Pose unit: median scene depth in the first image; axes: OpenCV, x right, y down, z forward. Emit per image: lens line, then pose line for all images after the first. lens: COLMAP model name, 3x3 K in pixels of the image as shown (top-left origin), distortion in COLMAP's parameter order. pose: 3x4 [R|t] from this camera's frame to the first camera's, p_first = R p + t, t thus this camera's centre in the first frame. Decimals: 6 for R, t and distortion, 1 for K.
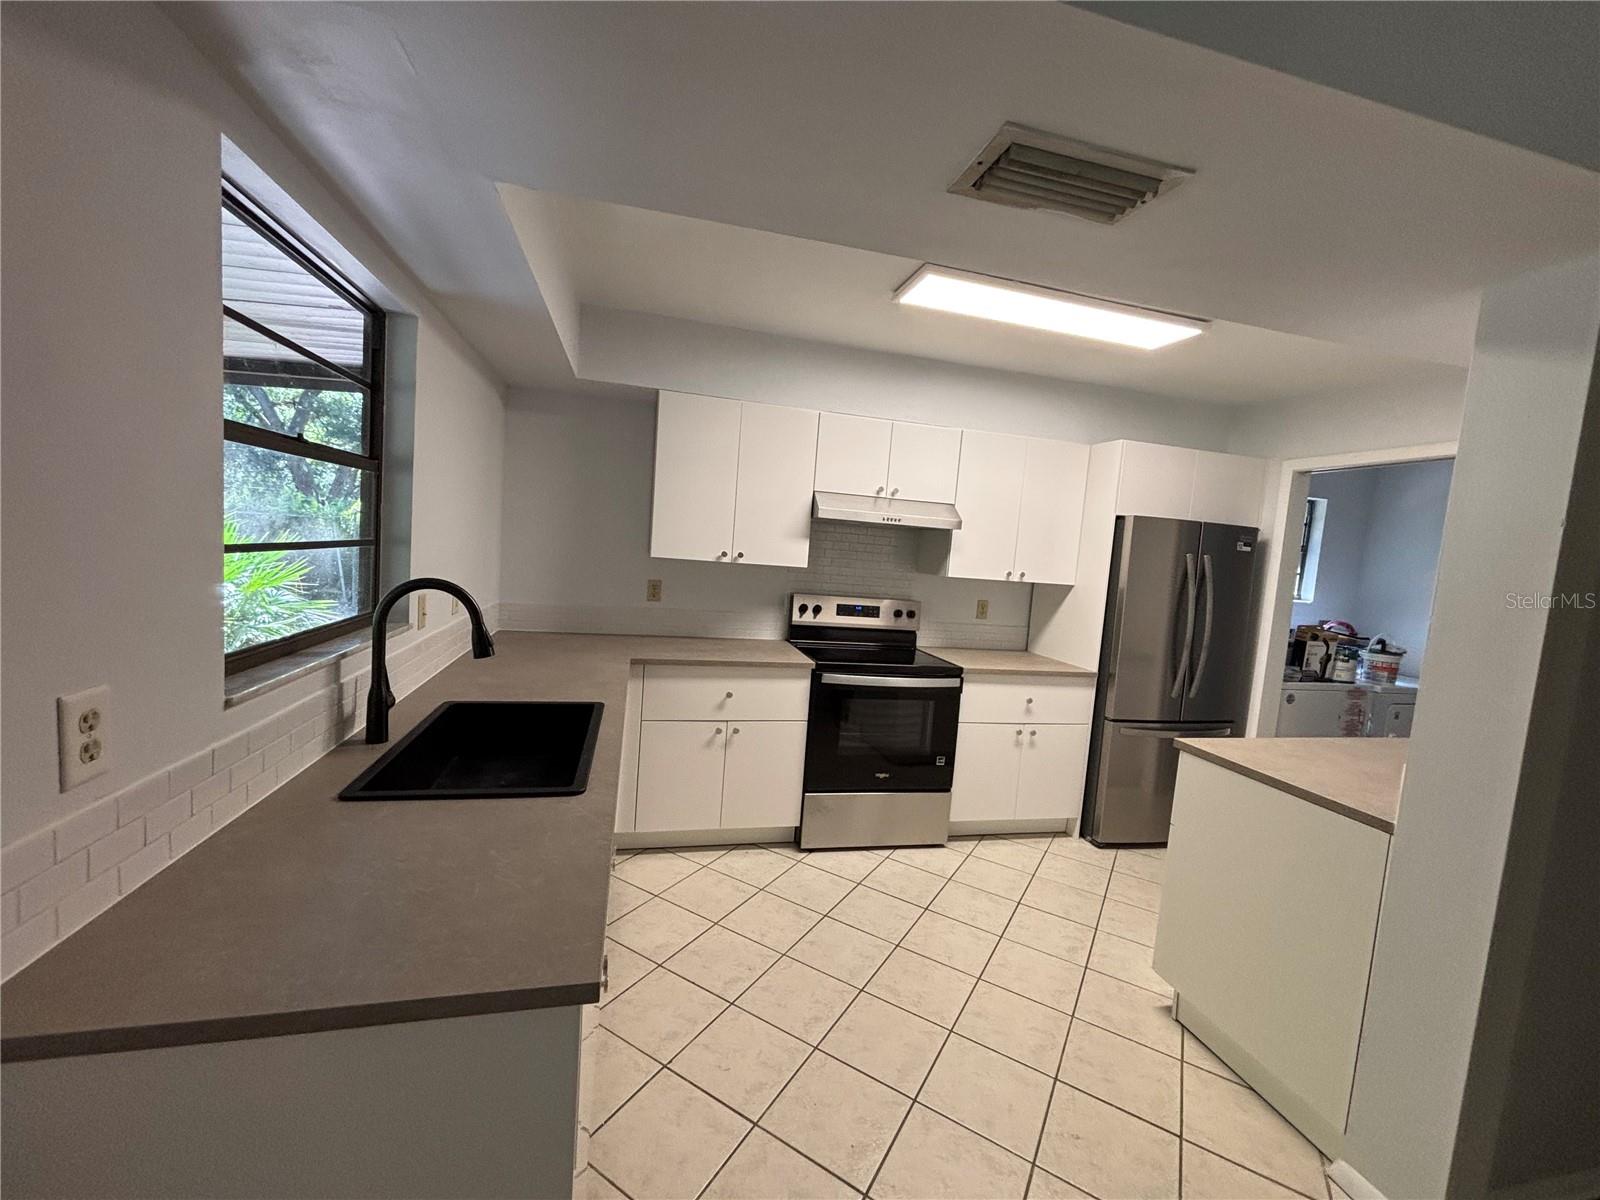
lens RADIAL K [[645.6, 0, 800.2], [0, 645.6, 599.0], [0, 0, 1]] dist [0.000239, -0.000006]
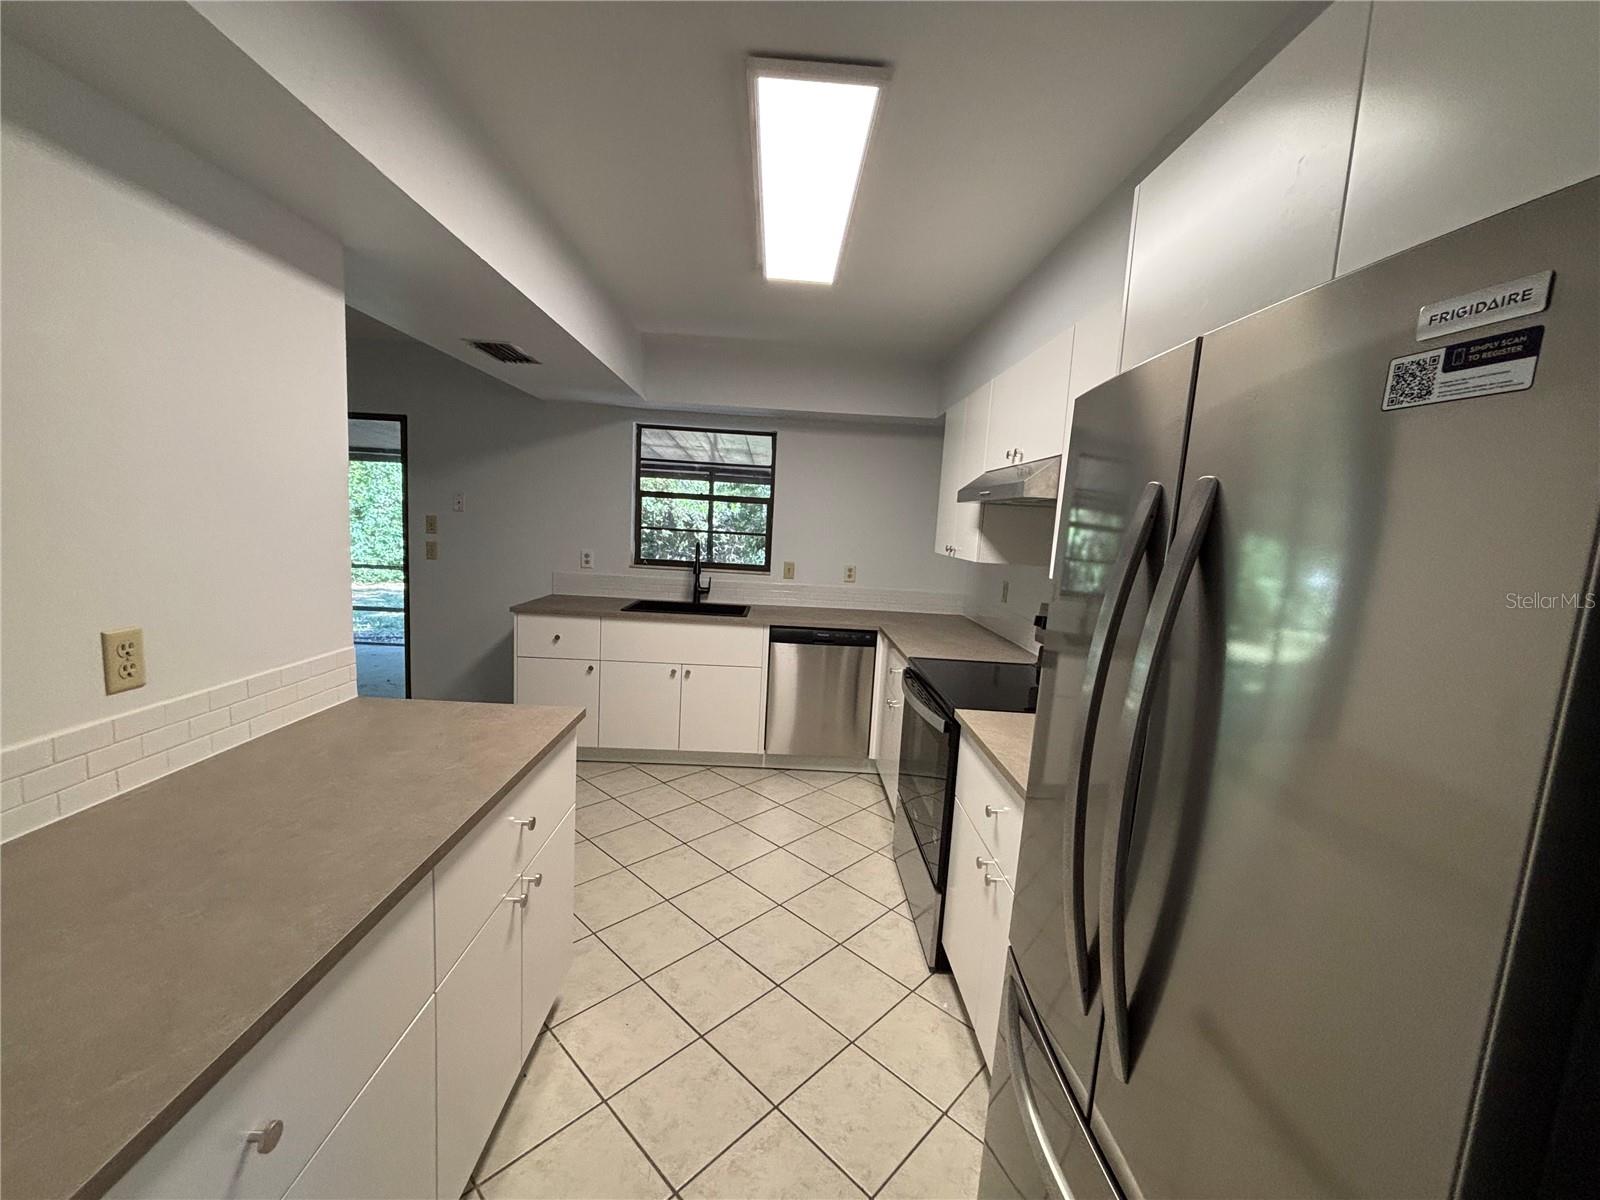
lens RADIAL K [[645.6, 0, 800.6], [0, 645.6, 601.2], [0, 0, 1]] dist [0.000239, -0.000006]
pose [[-0.210043, 0.039472, -0.976895, 1.001674], [-0.154926, 0.985216, 0.073119, -0.025446], [0.965339, 0.166705, -0.200823, 1.056916]]
